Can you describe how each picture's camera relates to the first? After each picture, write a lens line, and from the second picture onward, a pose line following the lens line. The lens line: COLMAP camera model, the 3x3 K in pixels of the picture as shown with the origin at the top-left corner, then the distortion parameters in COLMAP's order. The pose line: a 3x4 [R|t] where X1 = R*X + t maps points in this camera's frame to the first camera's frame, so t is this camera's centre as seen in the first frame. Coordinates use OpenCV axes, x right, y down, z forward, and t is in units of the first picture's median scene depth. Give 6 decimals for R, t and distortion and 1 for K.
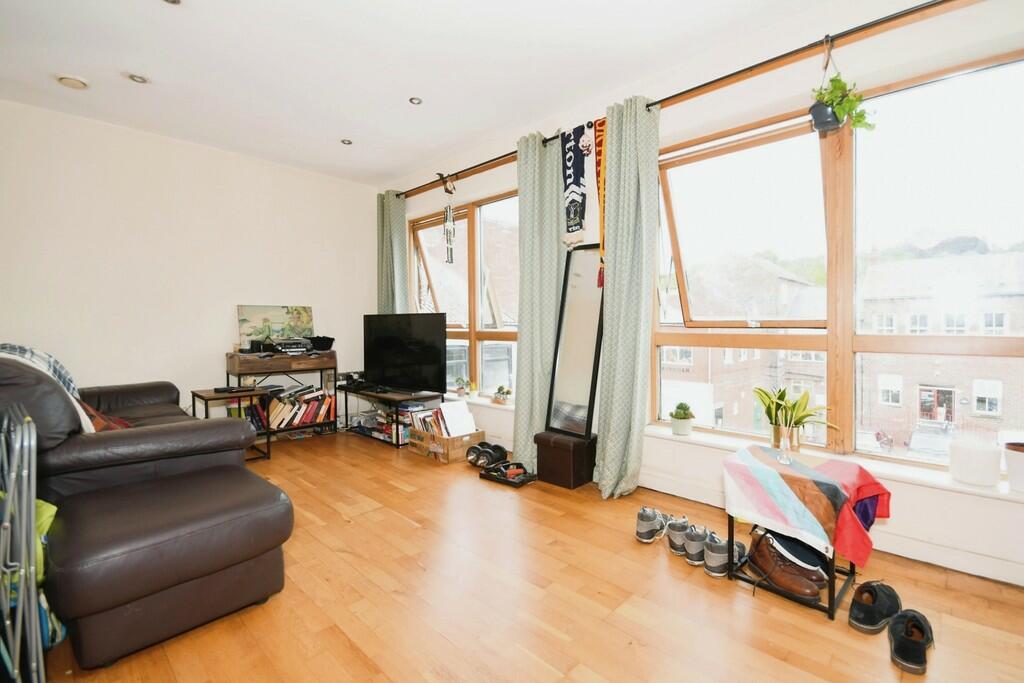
lens RADIAL K [[448.6, 0, 514.3], [0, 448.6, 337.3], [0, 0, 1]] dist [-0.001403, -0.000215]
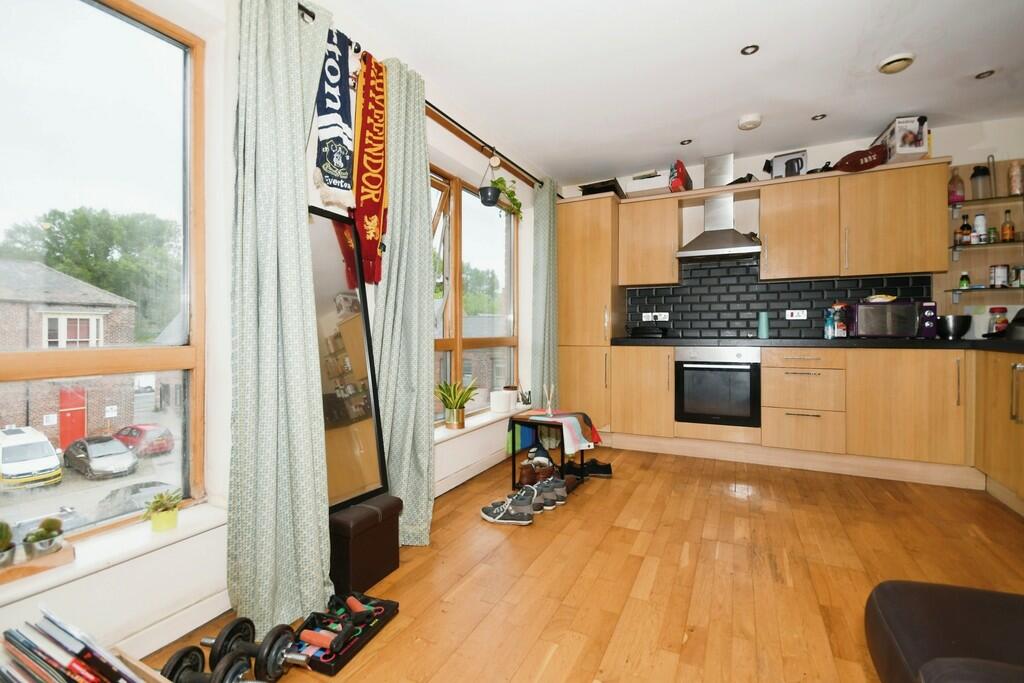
lens RADIAL K [[448.6, 0, 513.3], [0, 448.6, 343.4], [0, 0, 1]] dist [-0.001403, -0.000215]
pose [[-0.296407, 0.008351, 0.955025, -0.494943], [0.013165, 0.999902, -0.004658, -0.005788], [-0.954971, 0.011192, -0.296488, 0.849651]]
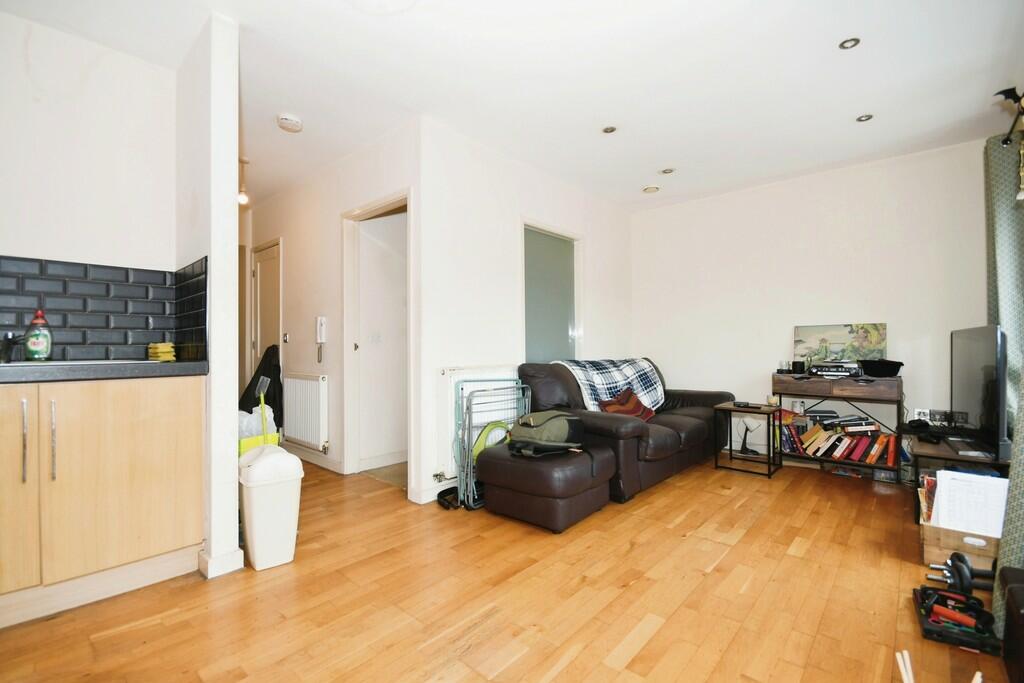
lens RADIAL K [[448.6, 0, 511.0], [0, 448.6, 347.7], [0, 0, 1]] dist [-0.001403, -0.000215]
pose [[0.048025, 0.001994, -0.998844, 0.443344], [-0.022863, 0.999738, 0.000896, -0.011393], [0.998584, 0.022794, 0.048058, 0.370817]]
